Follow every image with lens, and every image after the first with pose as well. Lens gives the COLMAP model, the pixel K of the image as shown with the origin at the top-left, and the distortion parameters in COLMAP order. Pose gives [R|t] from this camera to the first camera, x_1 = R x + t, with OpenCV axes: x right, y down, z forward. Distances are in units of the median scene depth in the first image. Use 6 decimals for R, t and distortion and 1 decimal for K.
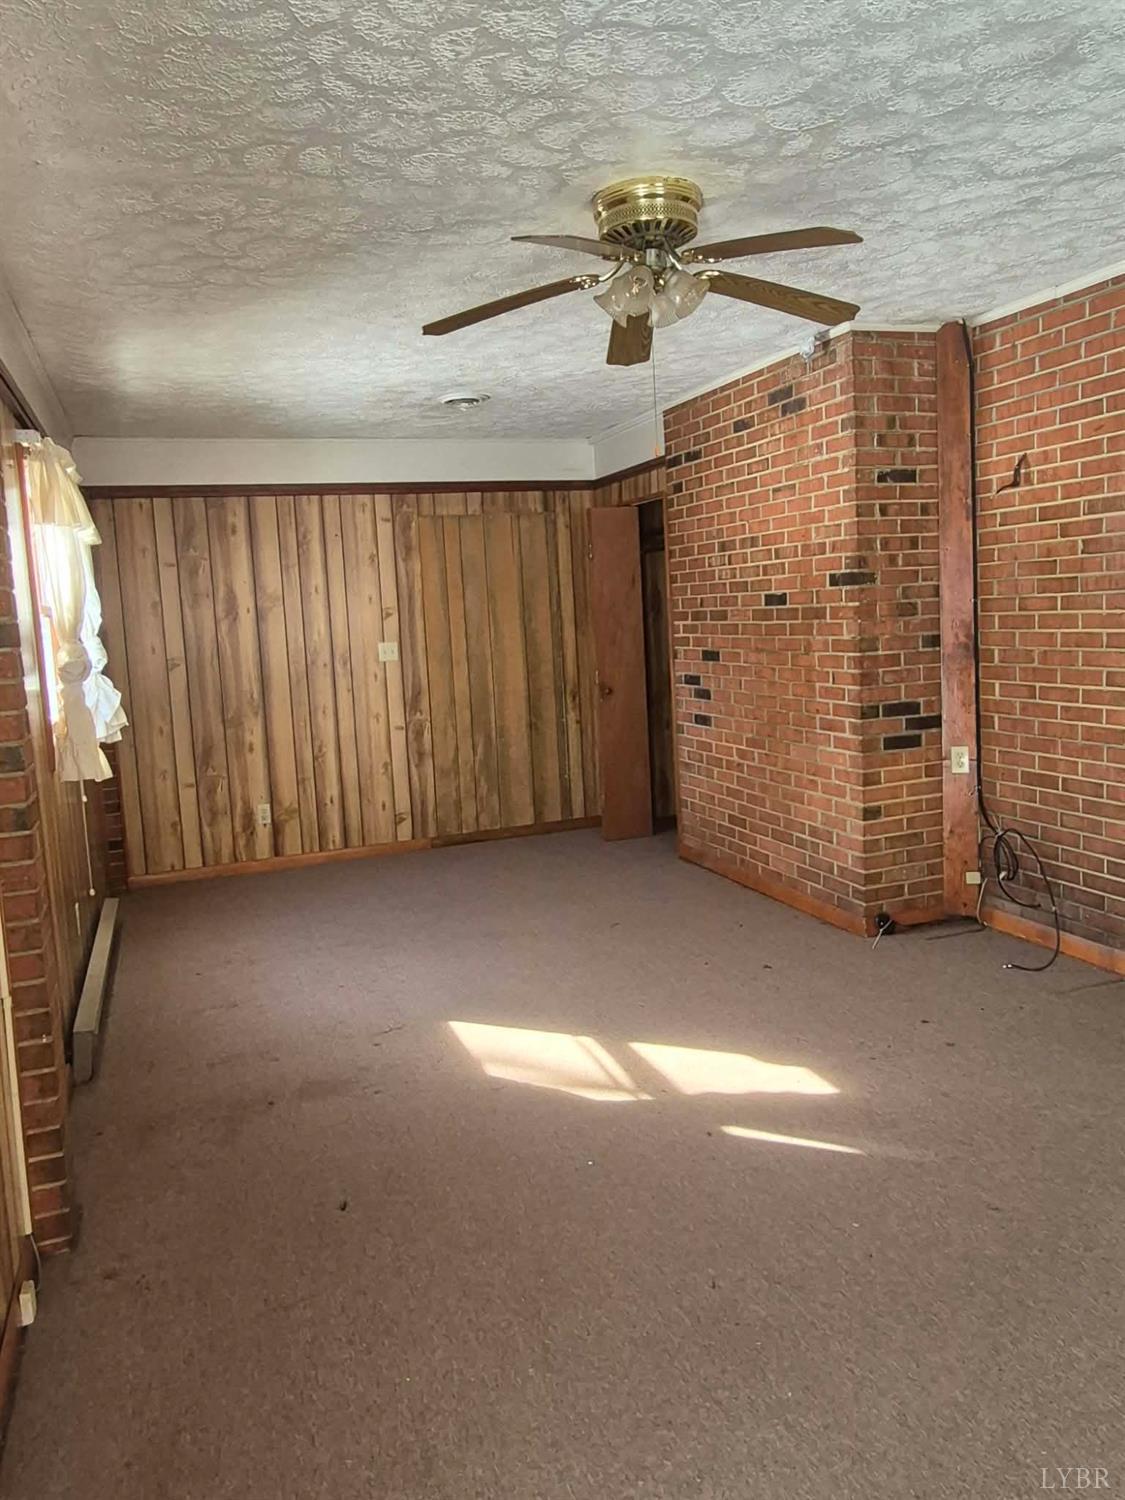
lens RADIAL K [[1058.8, 0, 572.9], [0, 1058.8, 729.5], [0, 0, 1]] dist [-0.006030, 0.001271]
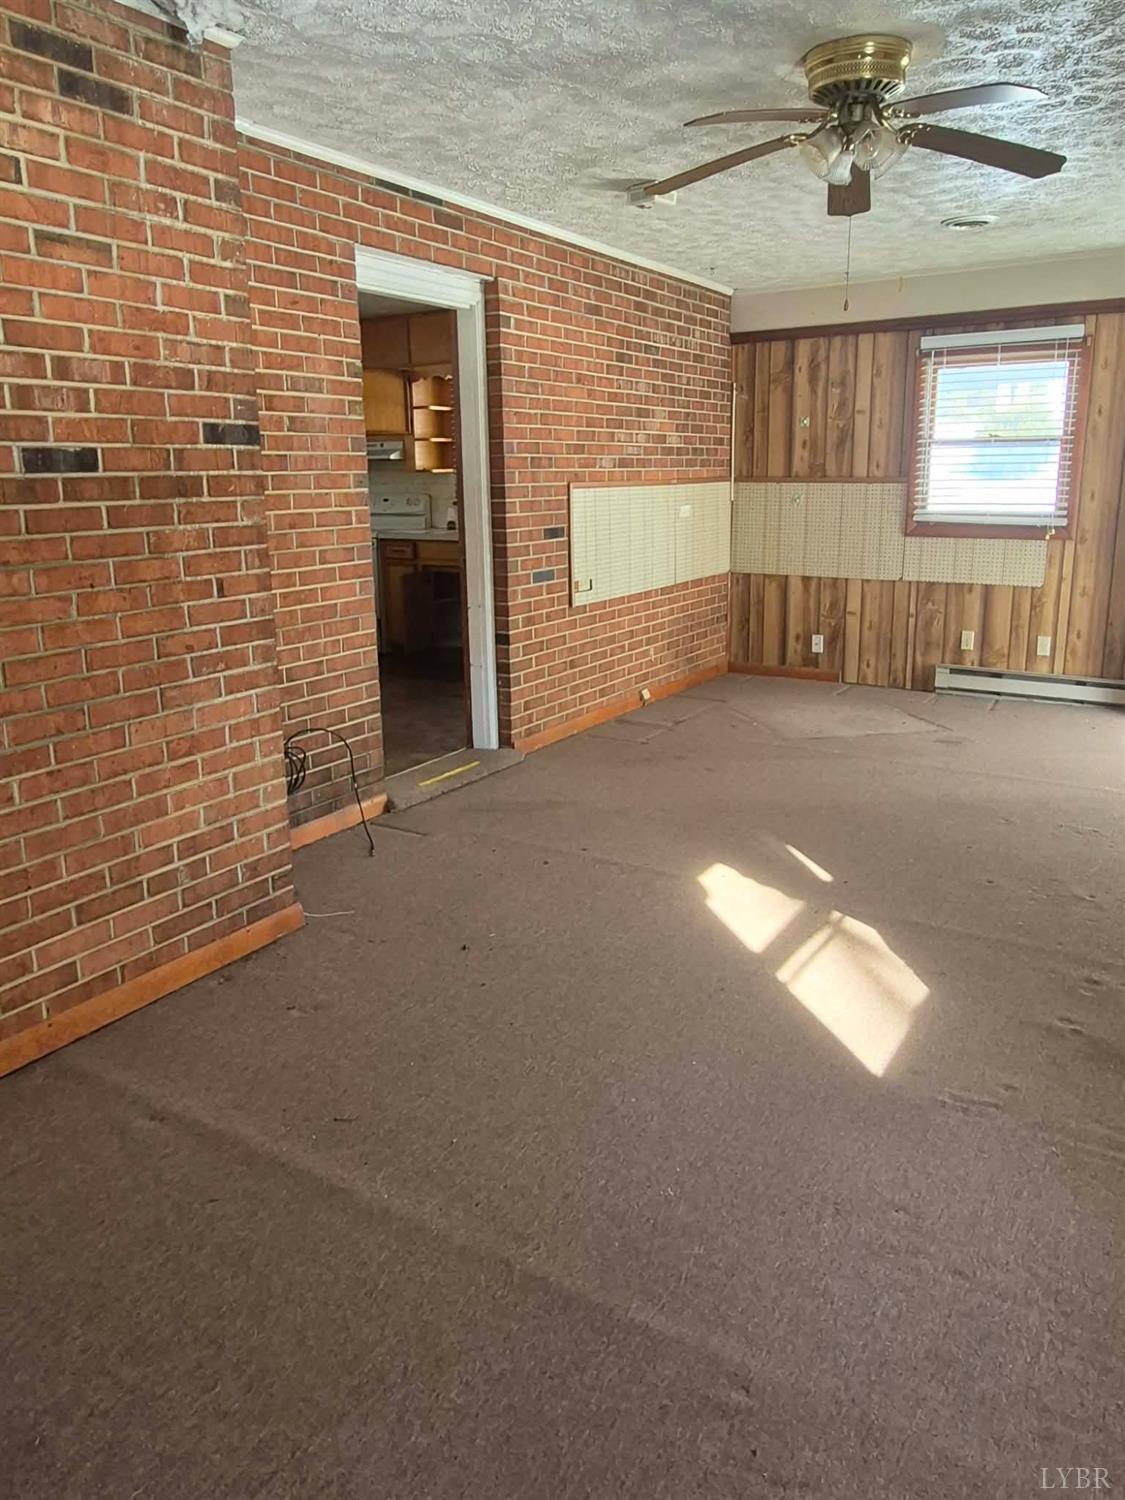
lens RADIAL K [[1058.8, 0, 572.9], [0, 1058.8, 729.5], [0, 0, 1]] dist [-0.006030, 0.001271]
pose [[-0.611951, -0.130230, 0.780100, -0.412037], [0.132469, 0.955539, 0.263433, -0.109981], [-0.779723, 0.264547, -0.567492, 1.242998]]
